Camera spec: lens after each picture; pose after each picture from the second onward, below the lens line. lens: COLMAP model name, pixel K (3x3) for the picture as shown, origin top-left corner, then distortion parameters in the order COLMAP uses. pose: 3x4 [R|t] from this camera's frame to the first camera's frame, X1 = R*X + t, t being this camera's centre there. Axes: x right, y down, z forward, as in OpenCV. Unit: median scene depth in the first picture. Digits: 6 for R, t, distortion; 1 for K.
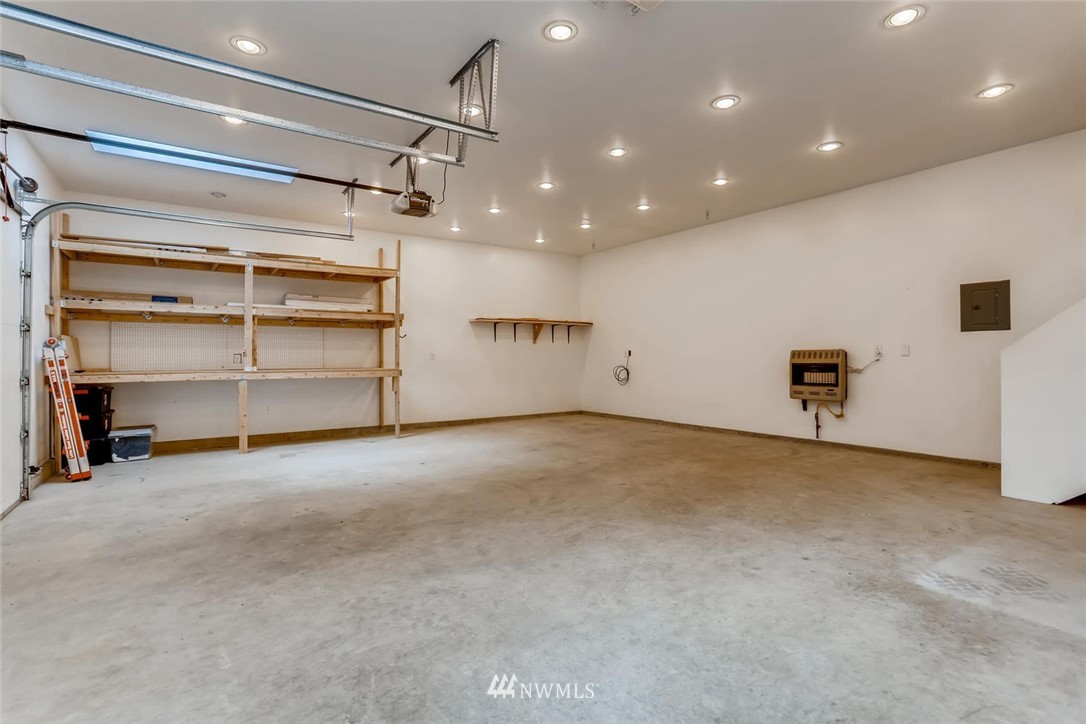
lens RADIAL K [[522.9, 0, 539.8], [0, 522.9, 355.7], [0, 0, 1]] dist [-0.021597, 0.003028]
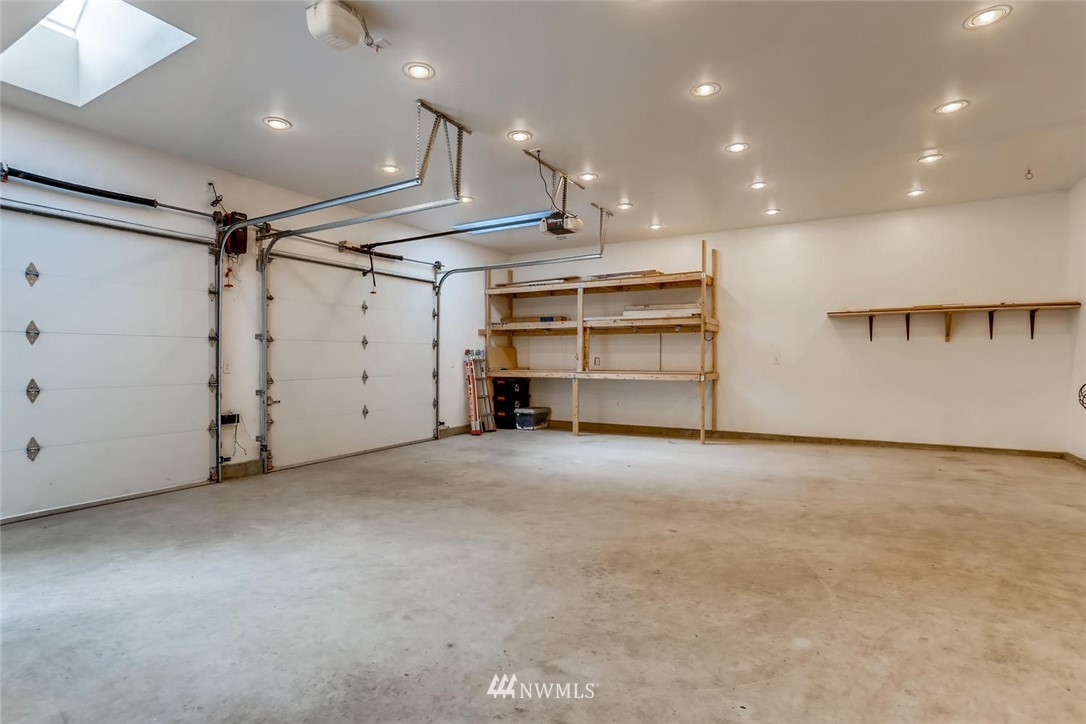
lens RADIAL K [[522.9, 0, 540.6], [0, 522.9, 360.7], [0, 0, 1]] dist [-0.021597, 0.003028]
pose [[0.439891, 0.007149, -0.898023, 0.564808], [0.001151, 0.999963, 0.008524, -0.008258], [0.898050, -0.004783, 0.439867, 0.364664]]
